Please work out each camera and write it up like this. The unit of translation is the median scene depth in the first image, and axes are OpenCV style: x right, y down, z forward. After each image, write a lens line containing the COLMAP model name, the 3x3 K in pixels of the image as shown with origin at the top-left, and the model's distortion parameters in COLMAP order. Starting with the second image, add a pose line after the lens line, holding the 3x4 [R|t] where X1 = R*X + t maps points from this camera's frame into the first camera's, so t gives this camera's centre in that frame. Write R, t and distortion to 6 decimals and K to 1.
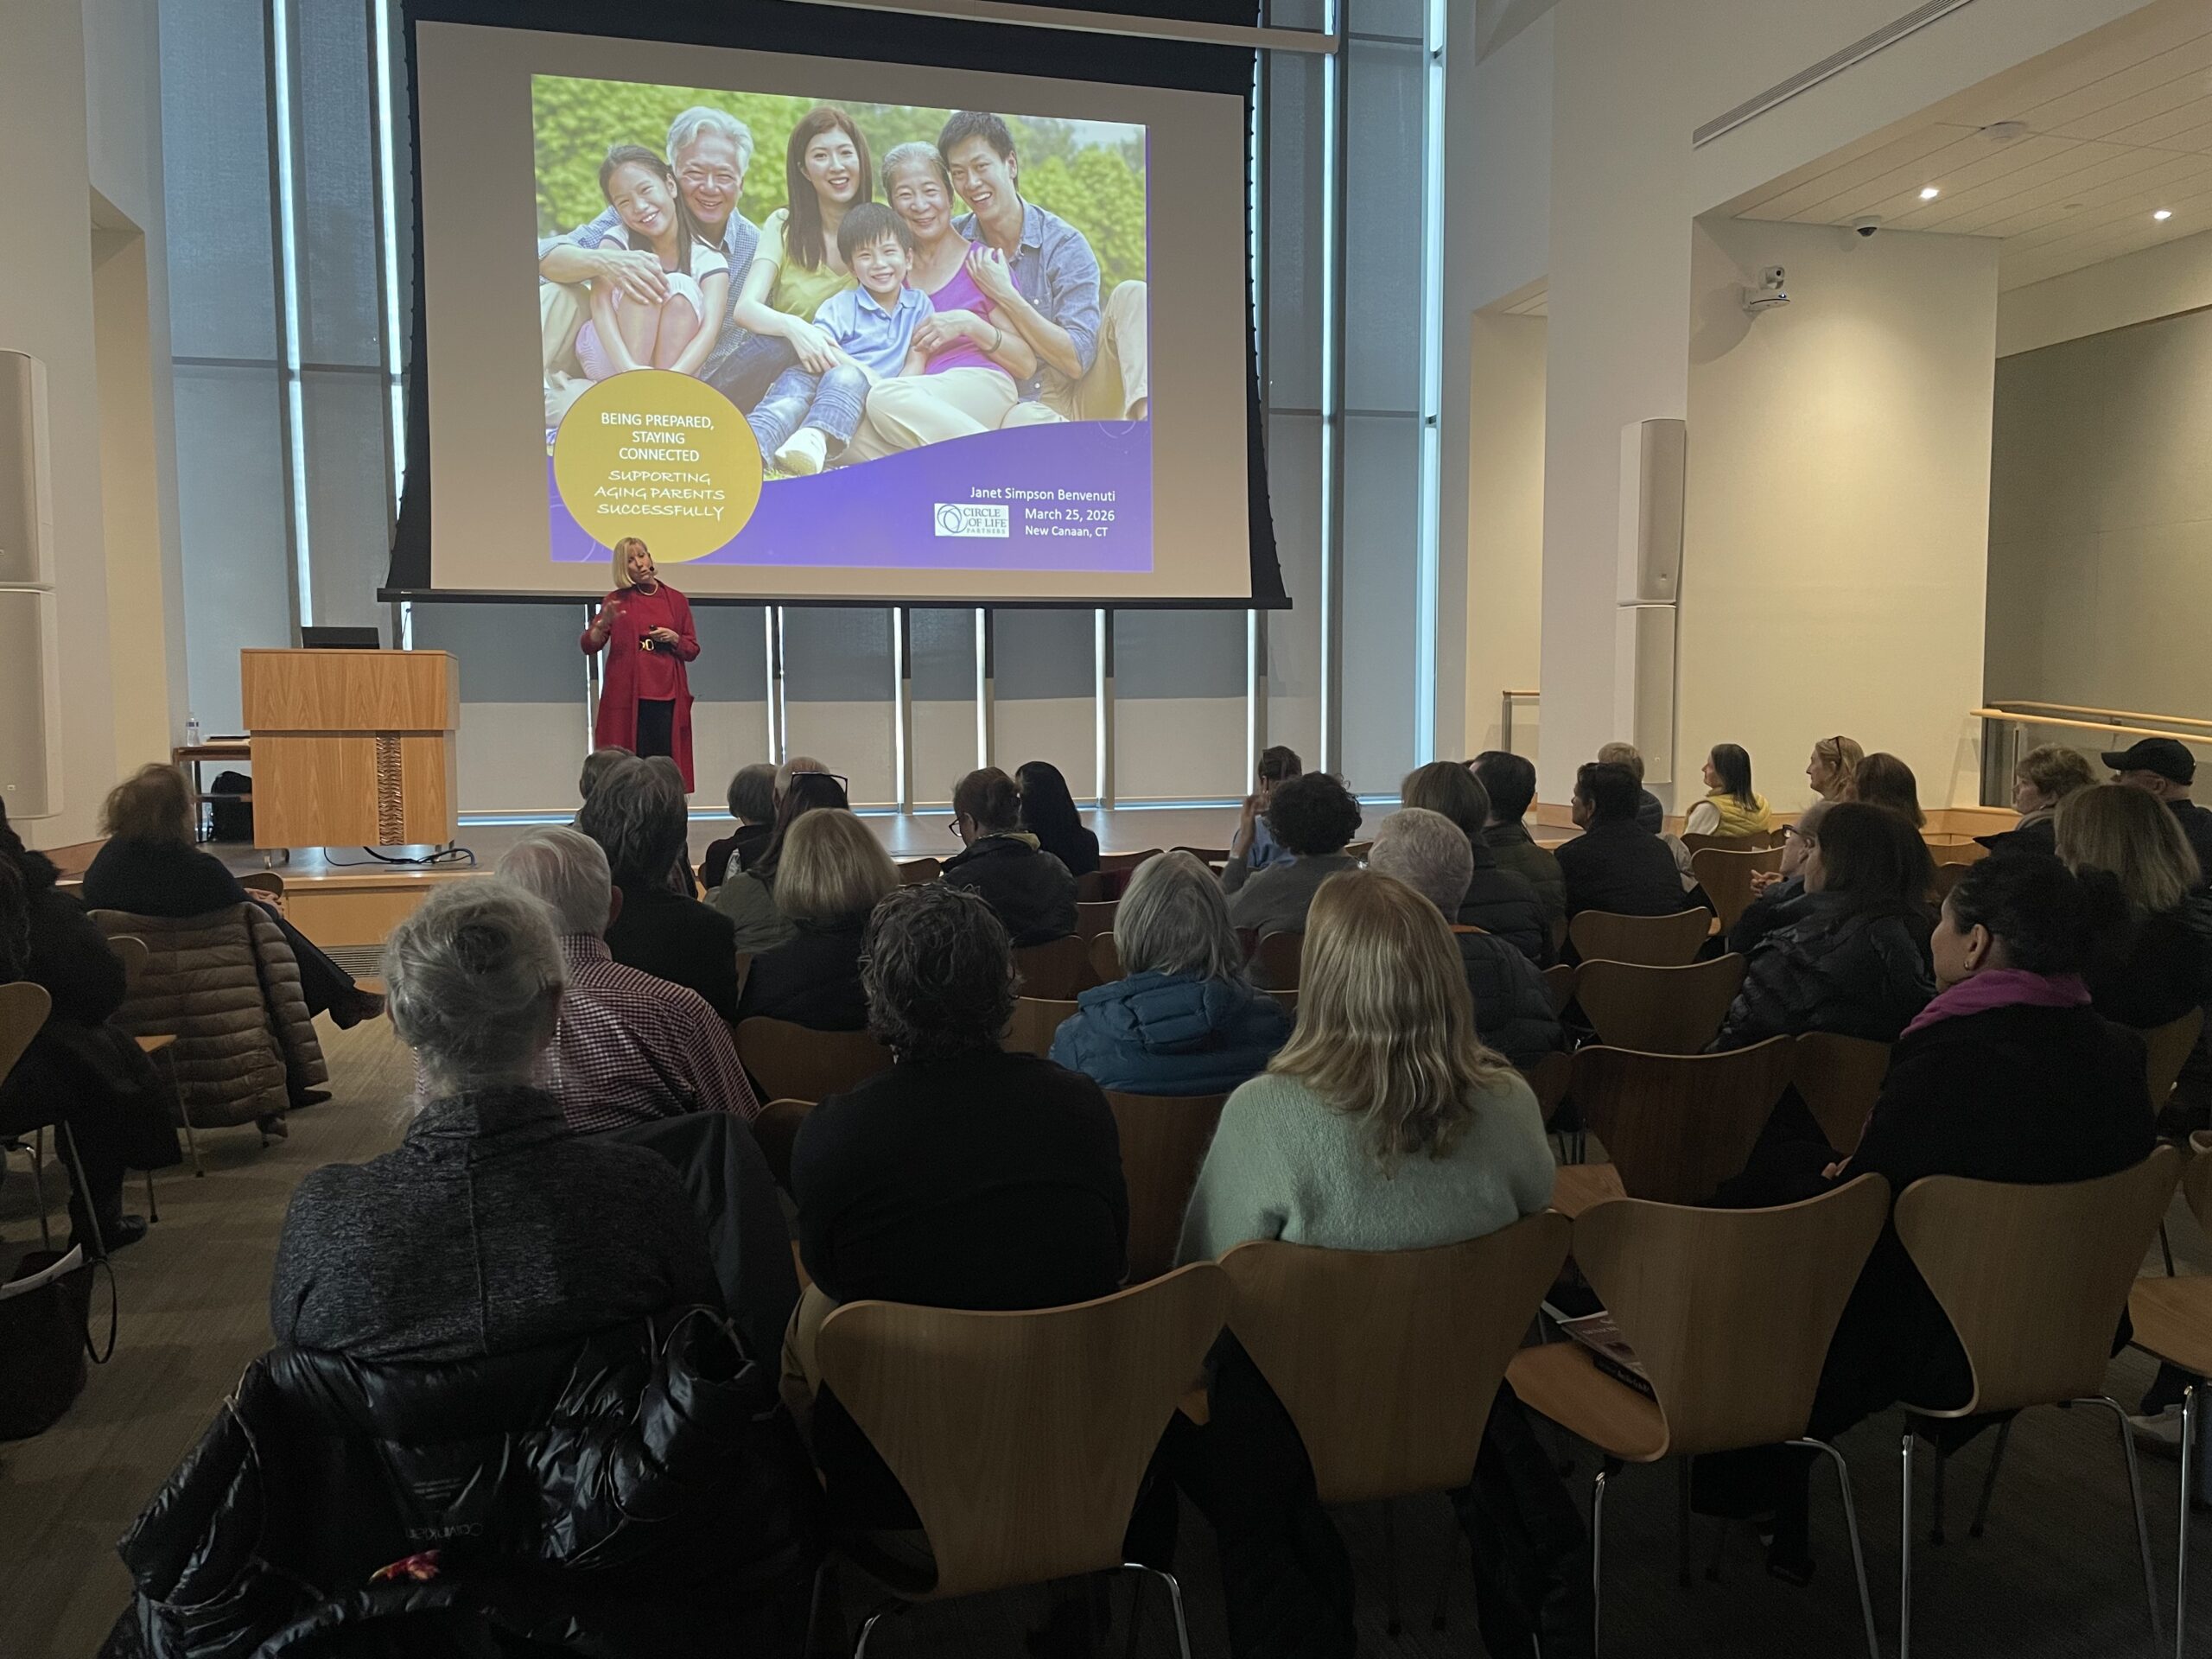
lens RADIAL K [[1627.7, 0, 1106.0], [0, 1627.7, 829.5], [0, 0, 1]] dist [0.008756, 0.002823]
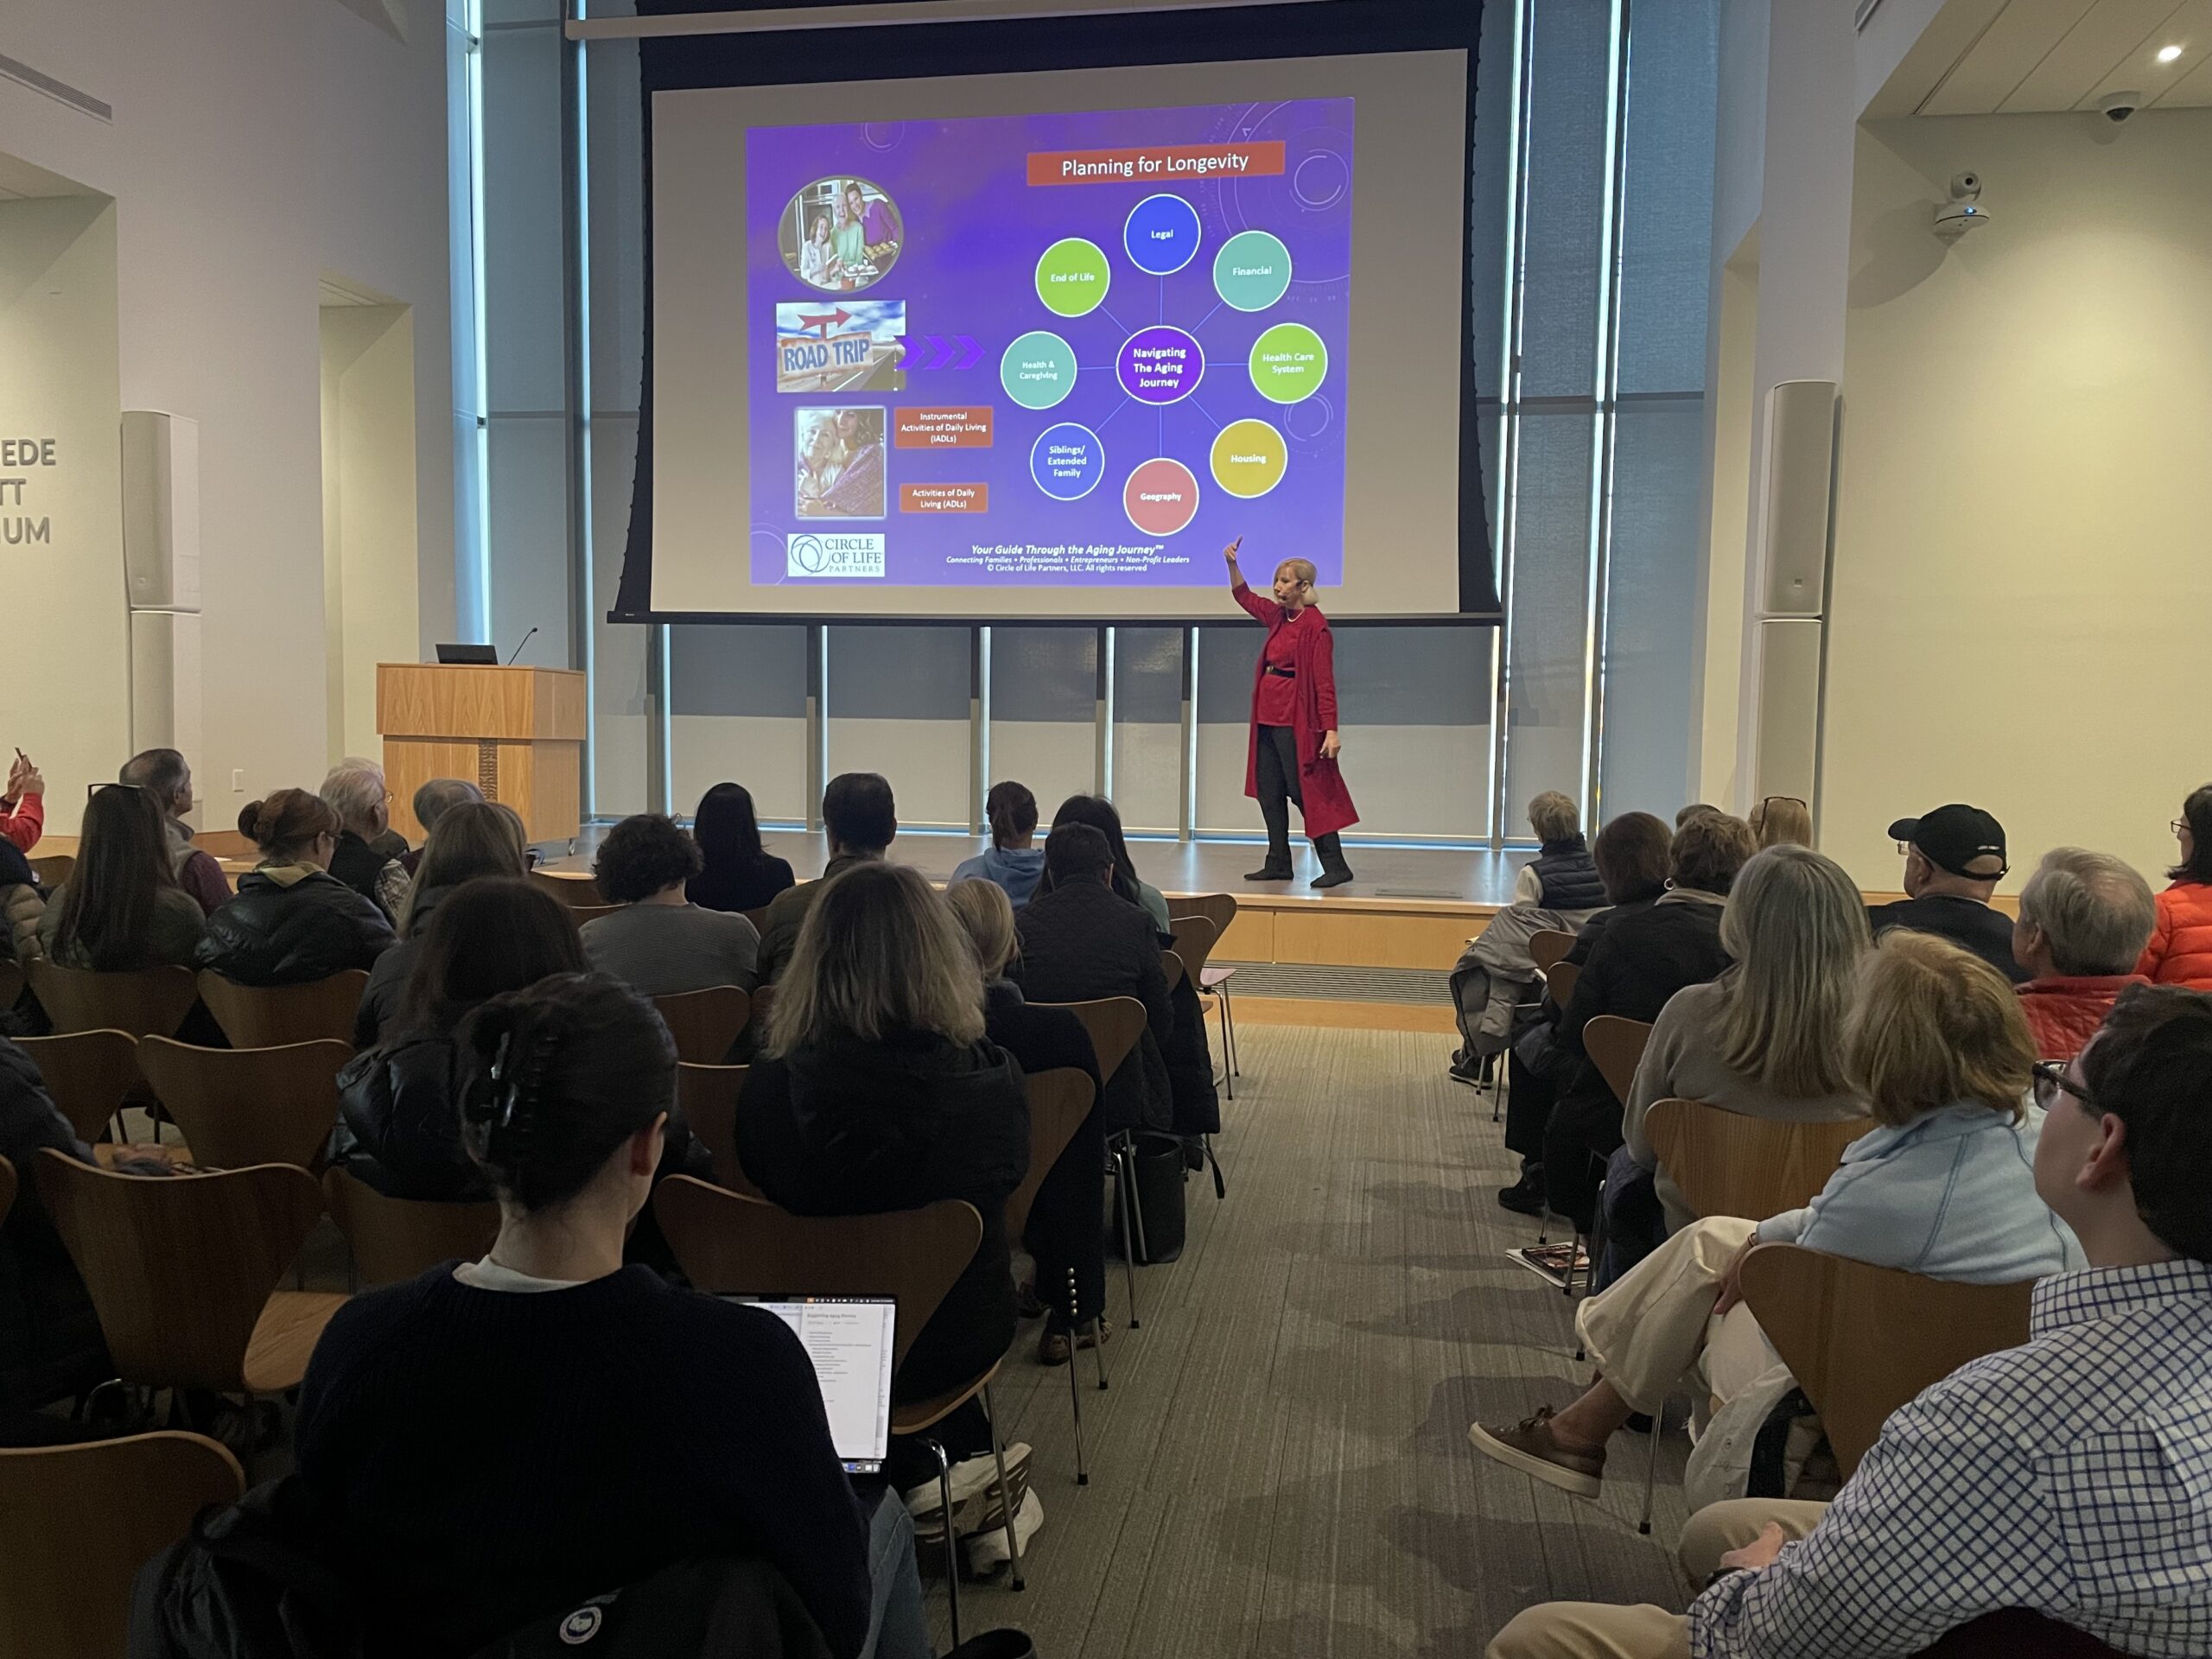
lens RADIAL K [[1657.2, 0, 1104.8], [0, 1657.2, 868.5], [0, 0, 1]] dist [0.002889, -0.030438]
pose [[0.910115, 0.056364, -0.410504, 0.378333], [-0.054400, 0.998383, 0.016472, -0.012781], [0.410769, 0.007340, 0.911710, 0.138168]]
